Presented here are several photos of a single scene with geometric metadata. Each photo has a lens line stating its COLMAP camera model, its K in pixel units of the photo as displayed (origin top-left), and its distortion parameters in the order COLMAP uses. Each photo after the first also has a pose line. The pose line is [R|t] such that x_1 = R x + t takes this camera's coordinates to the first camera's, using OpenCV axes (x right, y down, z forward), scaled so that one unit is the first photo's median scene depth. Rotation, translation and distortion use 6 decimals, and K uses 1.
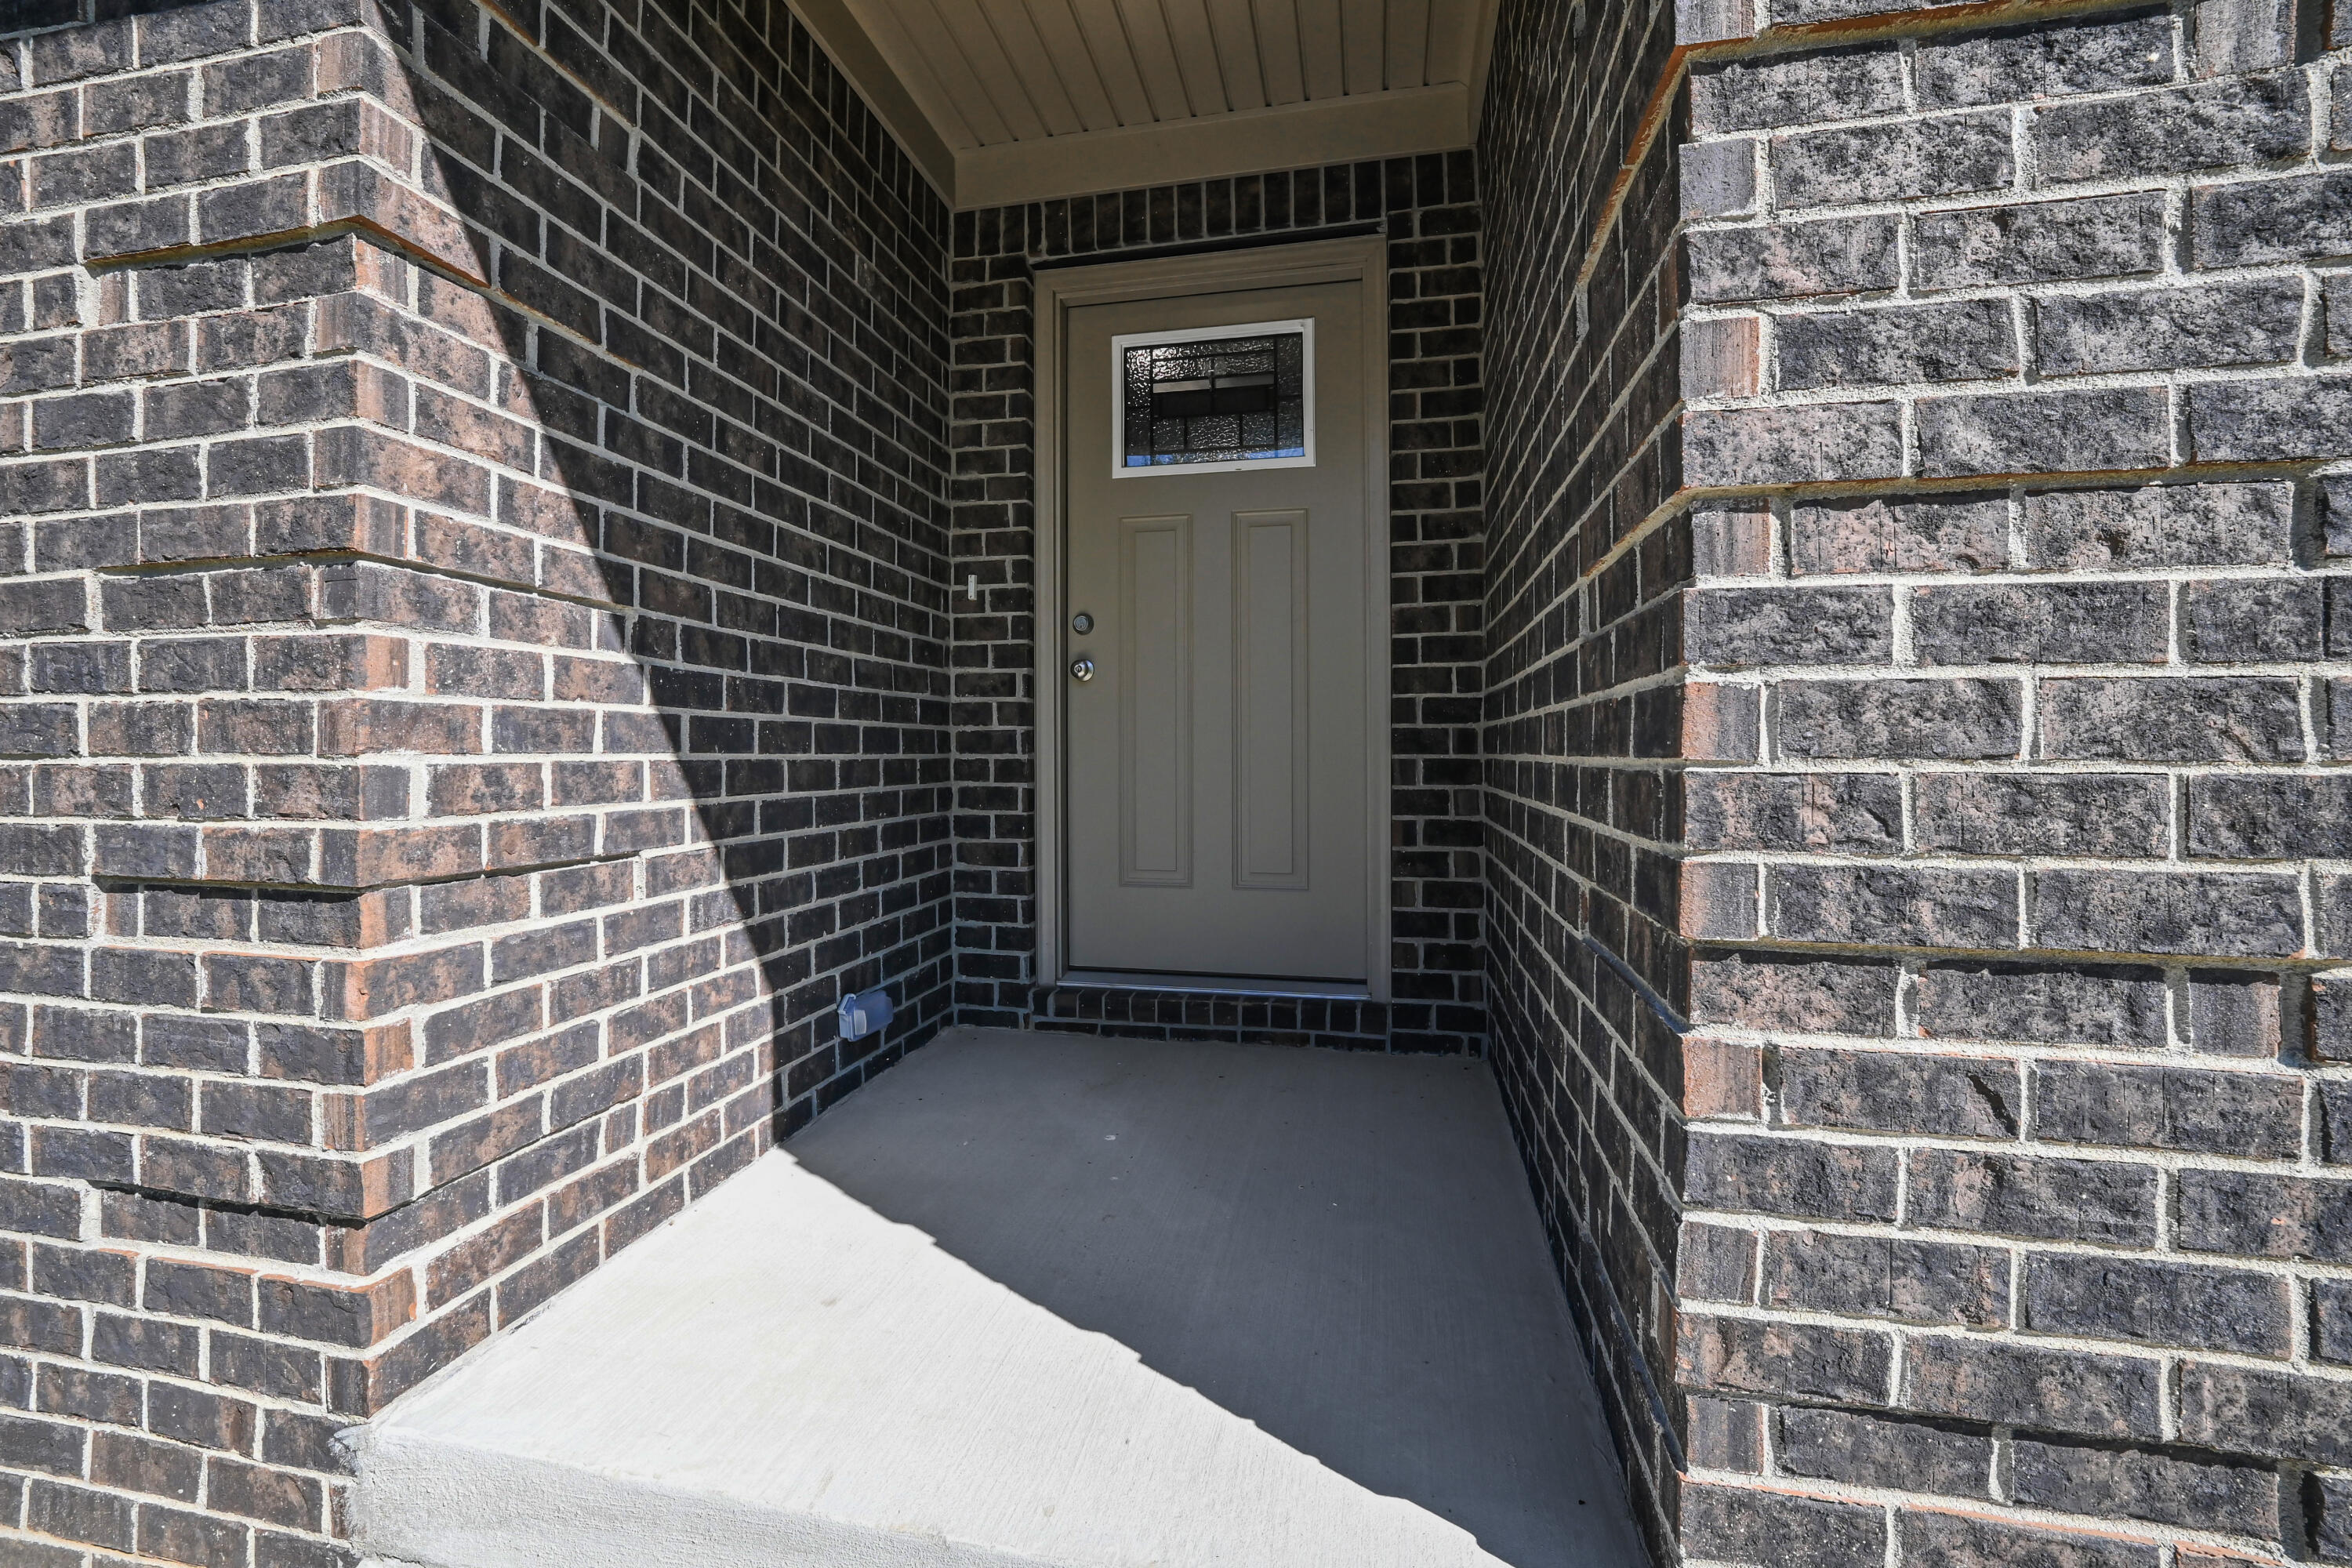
lens RADIAL K [[998.0, 0, 1180.8], [0, 998.0, 761.9], [0, 0, 1]] dist [-0.019980, 0.002414]
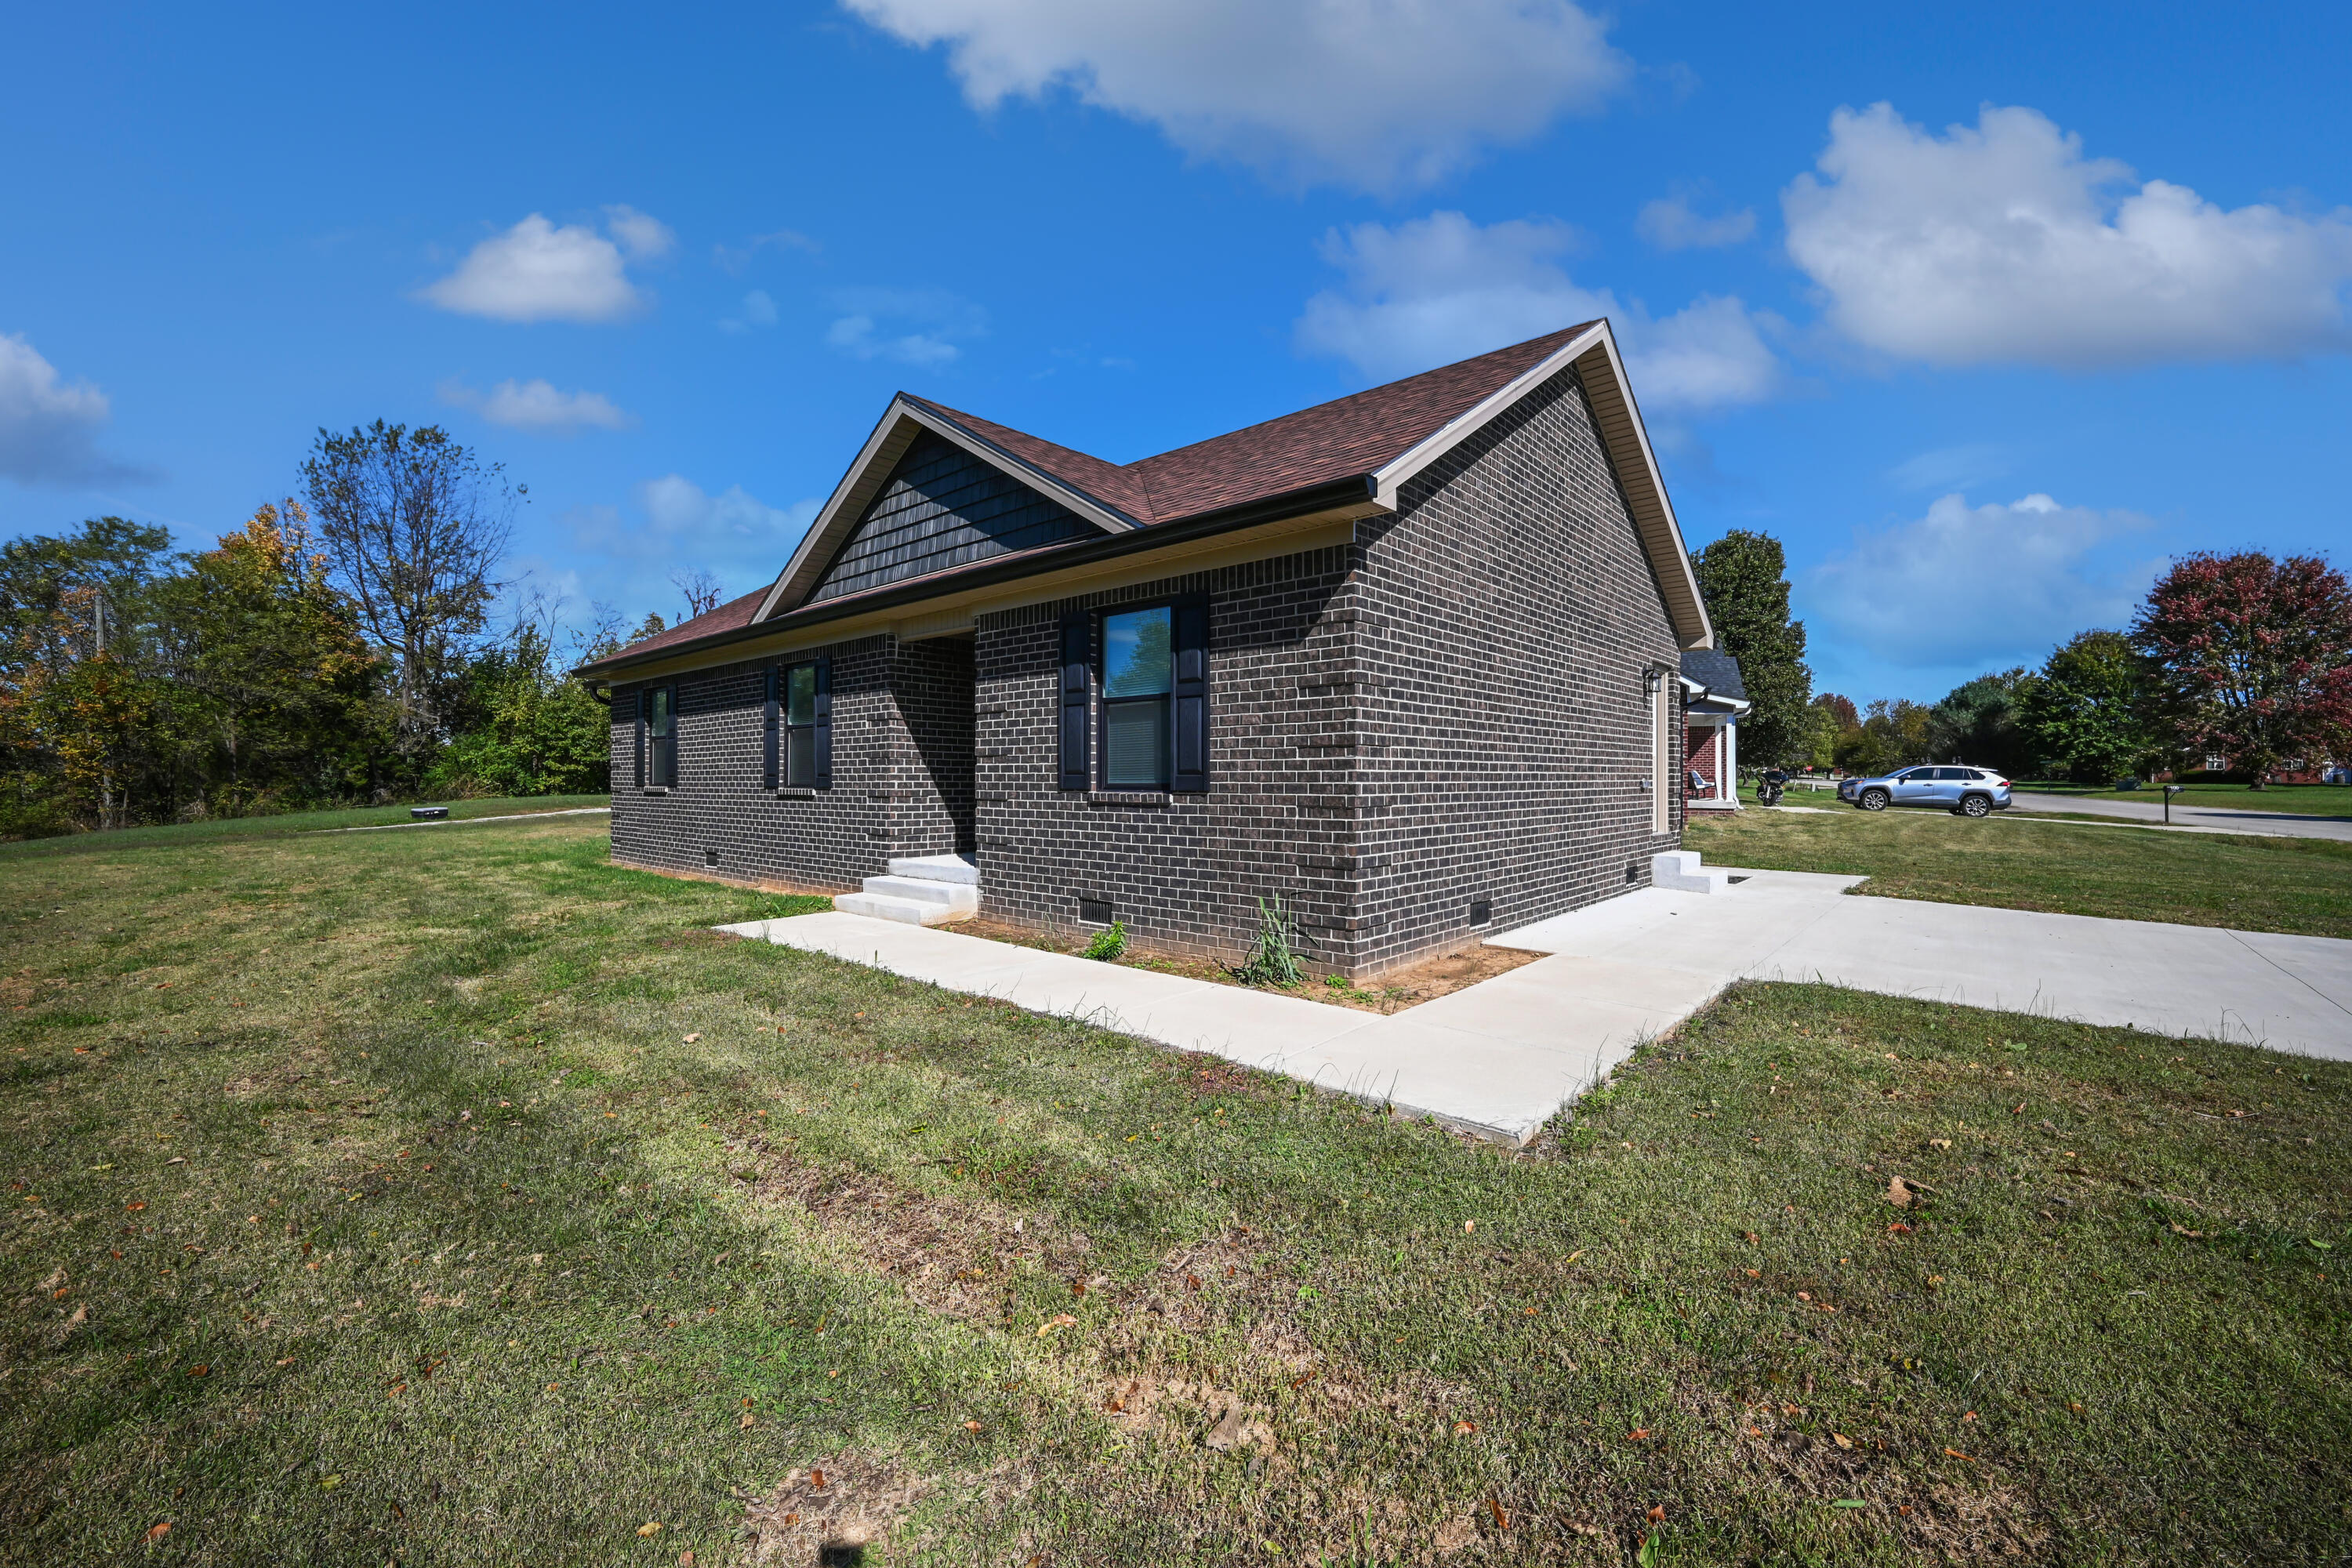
lens RADIAL K [[998.0, 0, 1167.6], [0, 998.0, 800.9], [0, 0, 1]] dist [-0.019980, 0.002414]
pose [[0.857009, 0.000321, -0.515301, 5.356055], [-0.001746, 0.999996, -0.002280, 0.172904], [0.515298, 0.002854, 0.857006, -4.866580]]
